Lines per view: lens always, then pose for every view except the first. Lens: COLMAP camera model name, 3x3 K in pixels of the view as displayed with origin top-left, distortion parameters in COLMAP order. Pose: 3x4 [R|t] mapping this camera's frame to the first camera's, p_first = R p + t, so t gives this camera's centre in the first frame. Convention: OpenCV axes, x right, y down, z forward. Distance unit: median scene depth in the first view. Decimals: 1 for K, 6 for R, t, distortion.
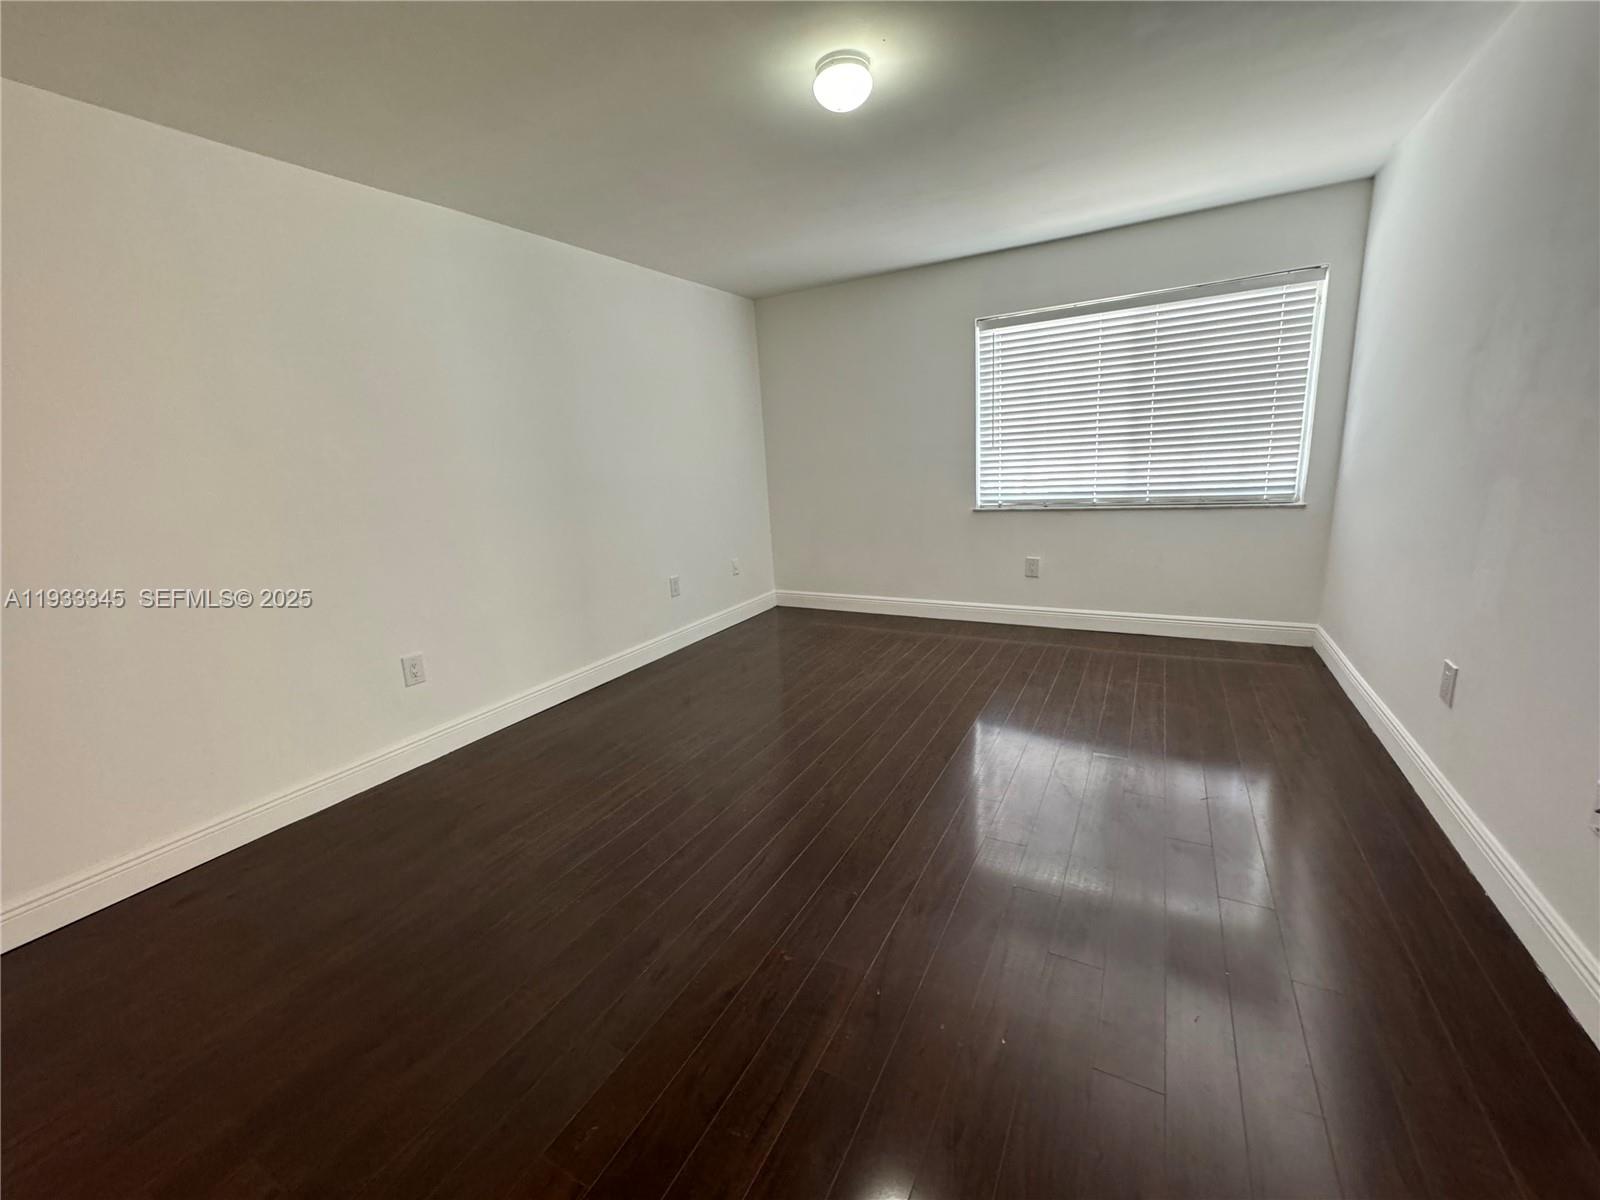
lens RADIAL K [[639.7, 0, 800.0], [0, 639.7, 600.0], [0, 0, 1]] dist [-0.000882, 0.000021]
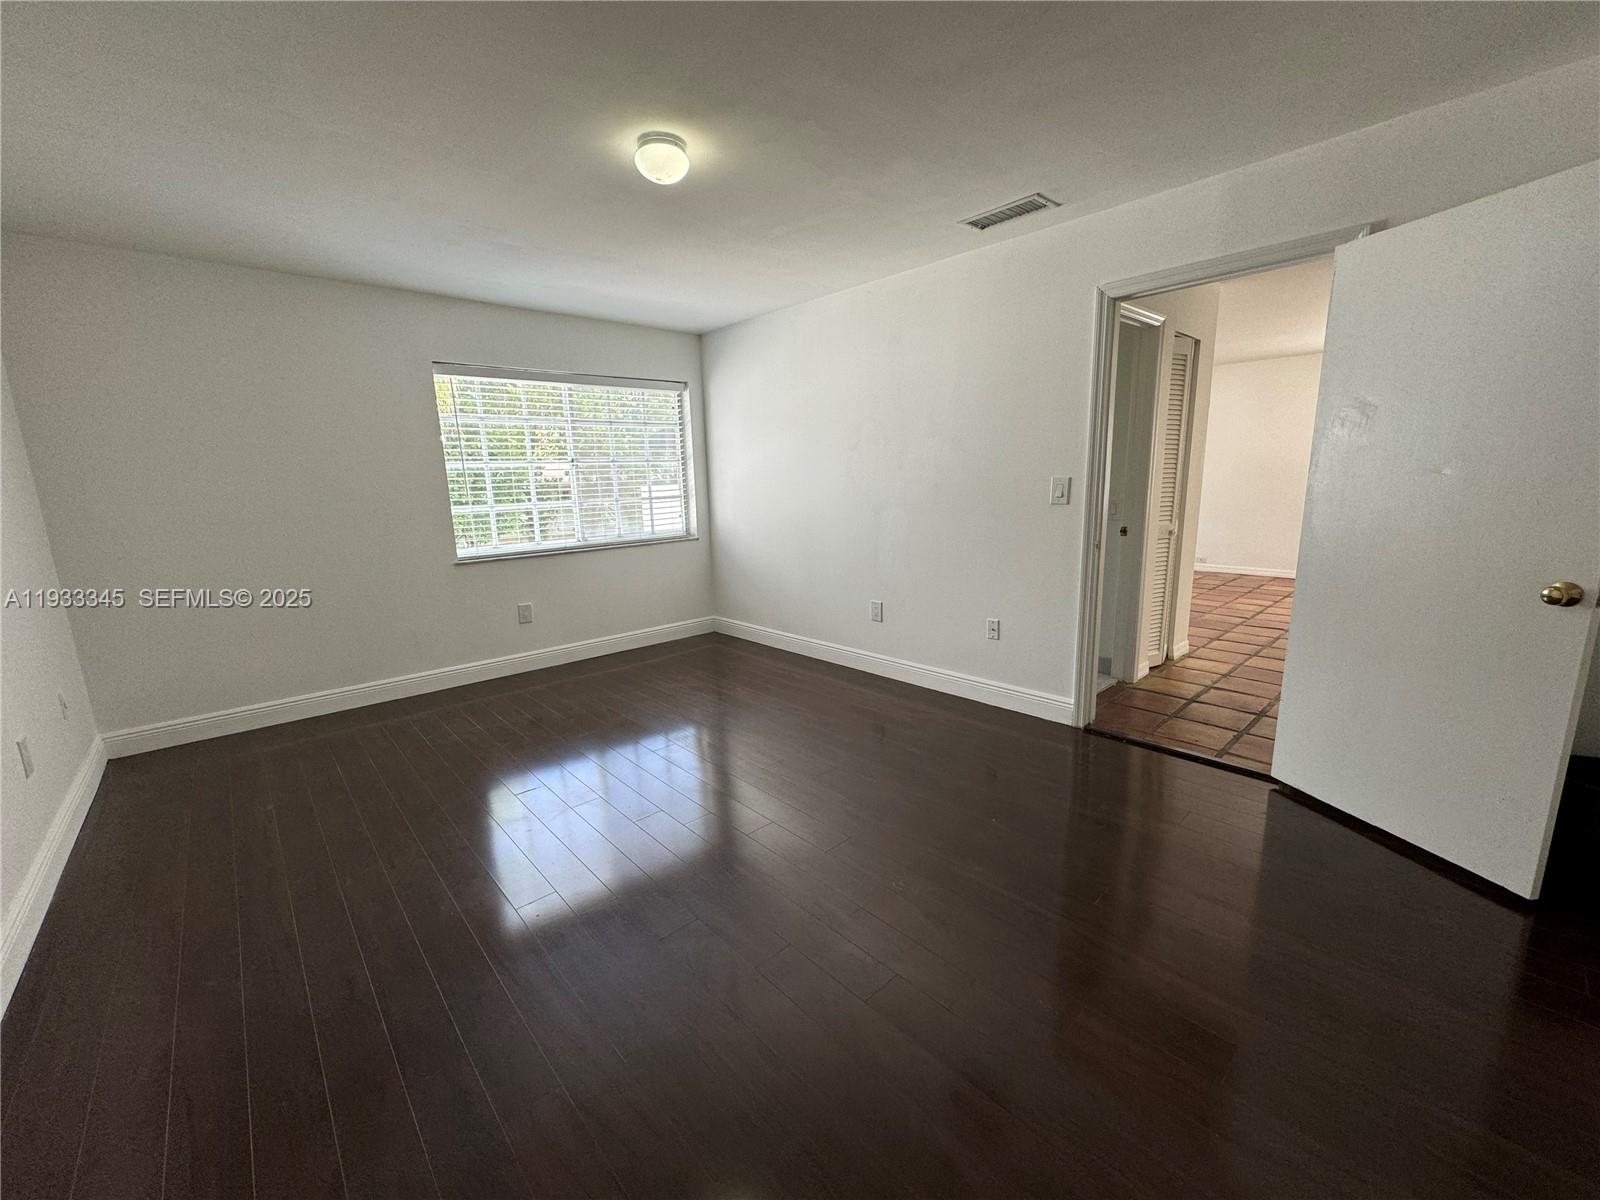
lens RADIAL K [[639.7, 0, 800.0], [0, 639.7, 600.0], [0, 0, 1]] dist [-0.000882, 0.000021]
pose [[0.342273, -0.131223, 0.930392, -0.429960], [0.224068, 0.973031, 0.054806, -0.029196], [-0.912493, 0.189712, 0.362445, 0.218642]]
